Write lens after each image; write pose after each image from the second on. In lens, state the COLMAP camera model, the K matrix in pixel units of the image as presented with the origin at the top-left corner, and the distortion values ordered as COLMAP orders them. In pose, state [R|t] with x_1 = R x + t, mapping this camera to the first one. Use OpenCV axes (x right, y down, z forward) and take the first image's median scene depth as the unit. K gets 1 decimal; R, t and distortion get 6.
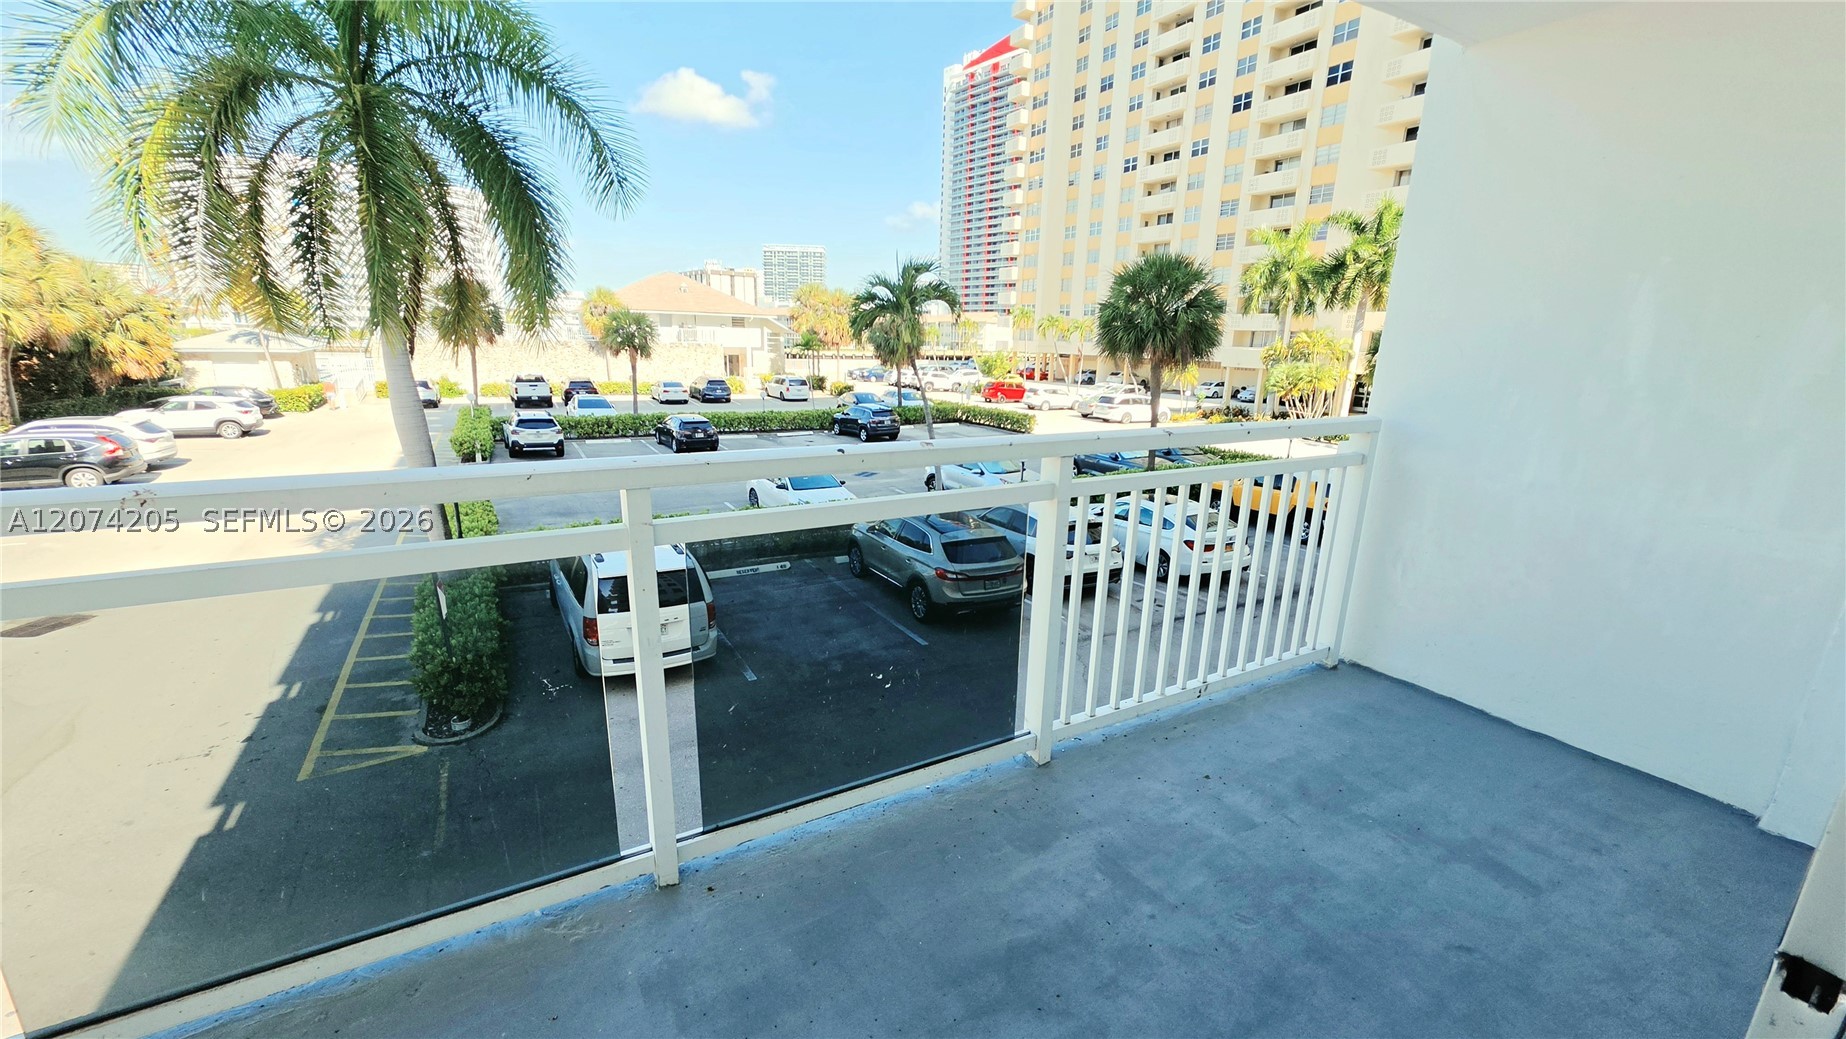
lens RADIAL K [[735.2, 0, 927.8], [0, 735.2, 532.3], [0, 0, 1]] dist [0.001593, 0.000920]
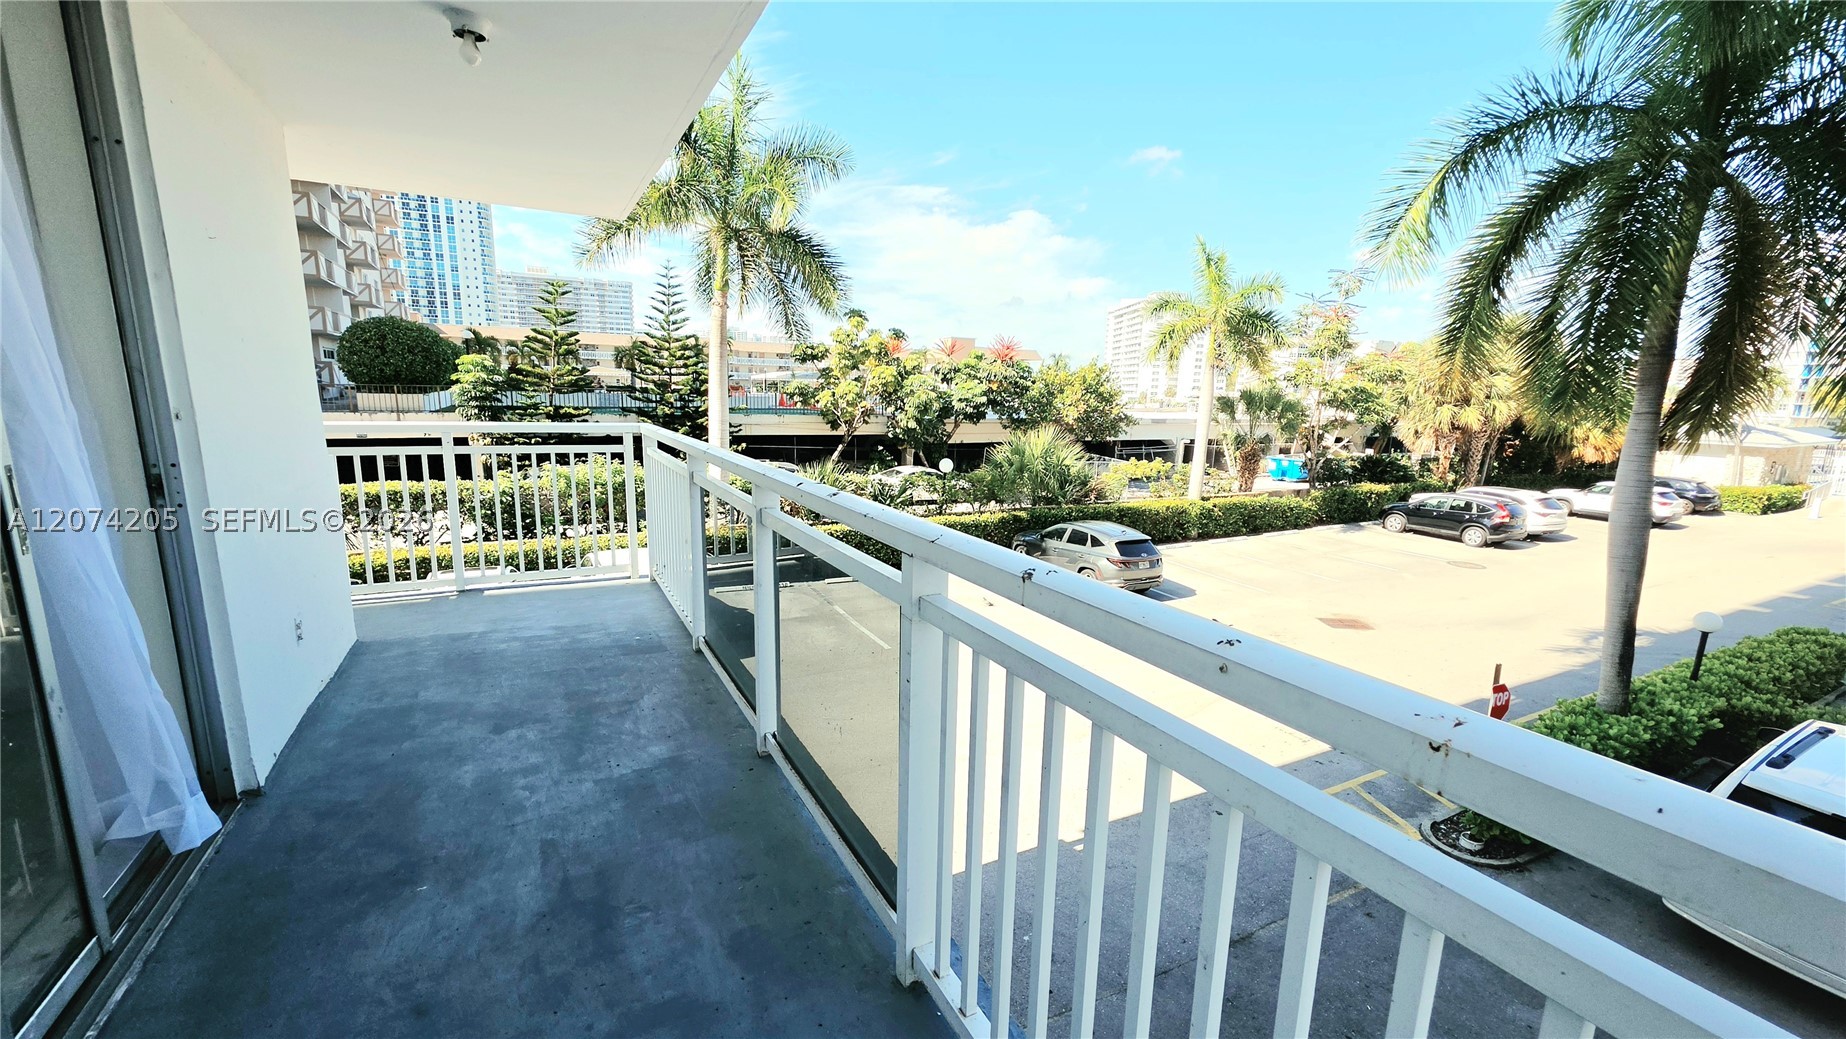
lens RADIAL K [[735.2, 0, 927.8], [0, 735.2, 532.3], [0, 0, 1]] dist [0.001593, 0.000920]
pose [[-0.034686, 0.165778, -0.985553, 0.097759], [-0.280733, 0.944824, 0.168807, -0.029226], [0.959159, 0.282532, 0.013767, 0.109213]]
